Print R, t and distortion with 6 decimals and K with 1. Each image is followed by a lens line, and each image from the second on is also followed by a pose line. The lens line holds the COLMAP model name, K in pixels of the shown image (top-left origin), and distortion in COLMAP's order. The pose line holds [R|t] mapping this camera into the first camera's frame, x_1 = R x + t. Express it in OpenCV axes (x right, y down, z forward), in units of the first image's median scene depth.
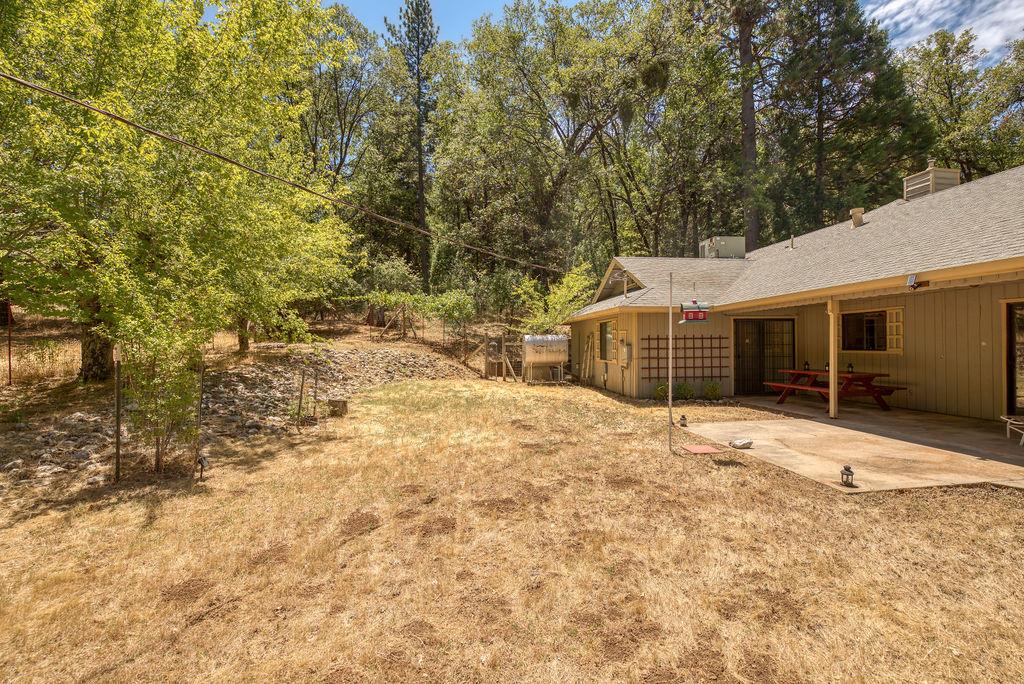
lens RADIAL K [[451.1, 0, 514.4], [0, 451.1, 346.9], [0, 0, 1]] dist [-0.011629, -0.002343]
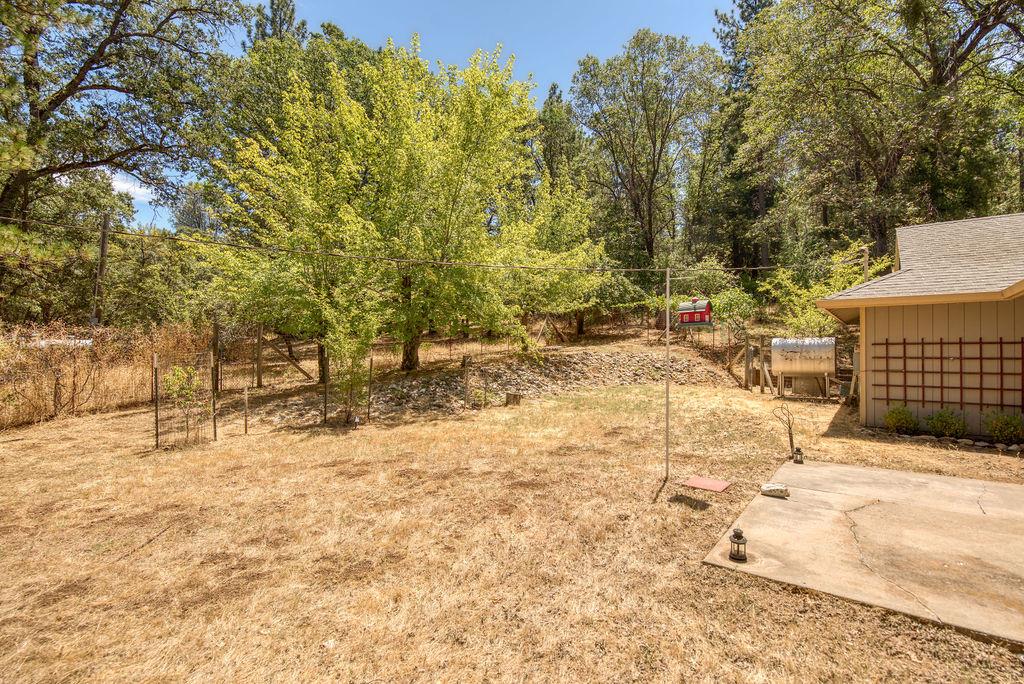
lens RADIAL K [[451.1, 0, 516.2], [0, 451.1, 340.9], [0, 0, 1]] dist [-0.011629, -0.002343]
pose [[0.711954, -0.003106, -0.702220, 0.367429], [-0.010191, 0.999839, -0.014755, -0.005659], [0.702152, 0.017661, 0.711808, 0.093049]]
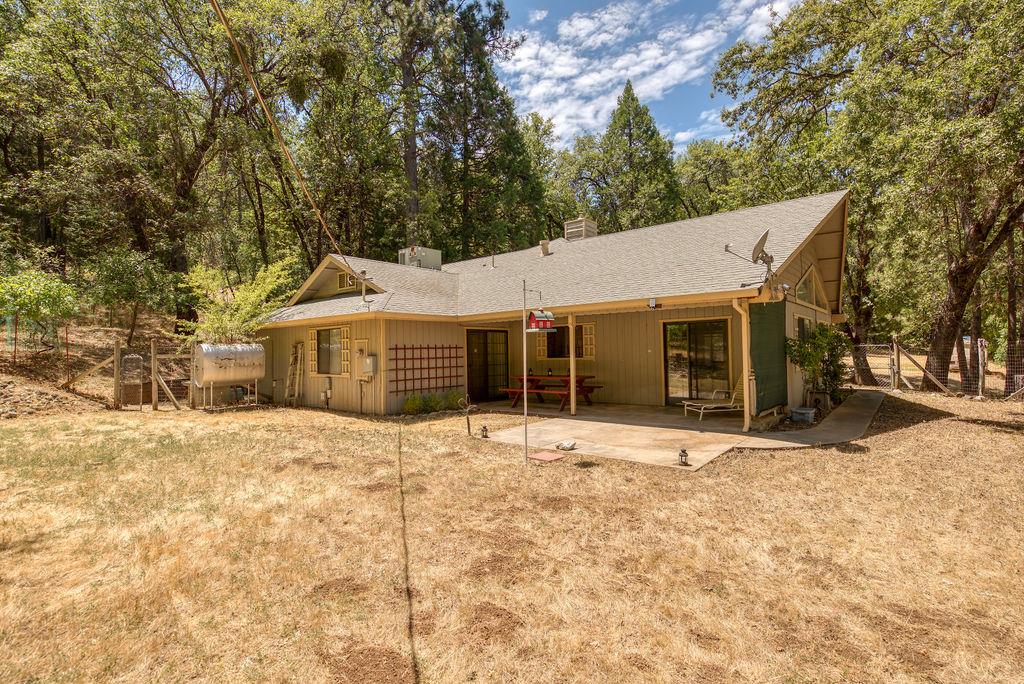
lens RADIAL K [[478.7, 0, 508.6], [0, 478.7, 343.2], [0, 0, 1]] dist [-0.006207, -0.000751]
pose [[0.729880, 0.005403, 0.683554, -0.192228], [0.016022, 0.999559, -0.025008, -0.000705], [-0.683388, 0.029205, 0.729471, 0.132122]]
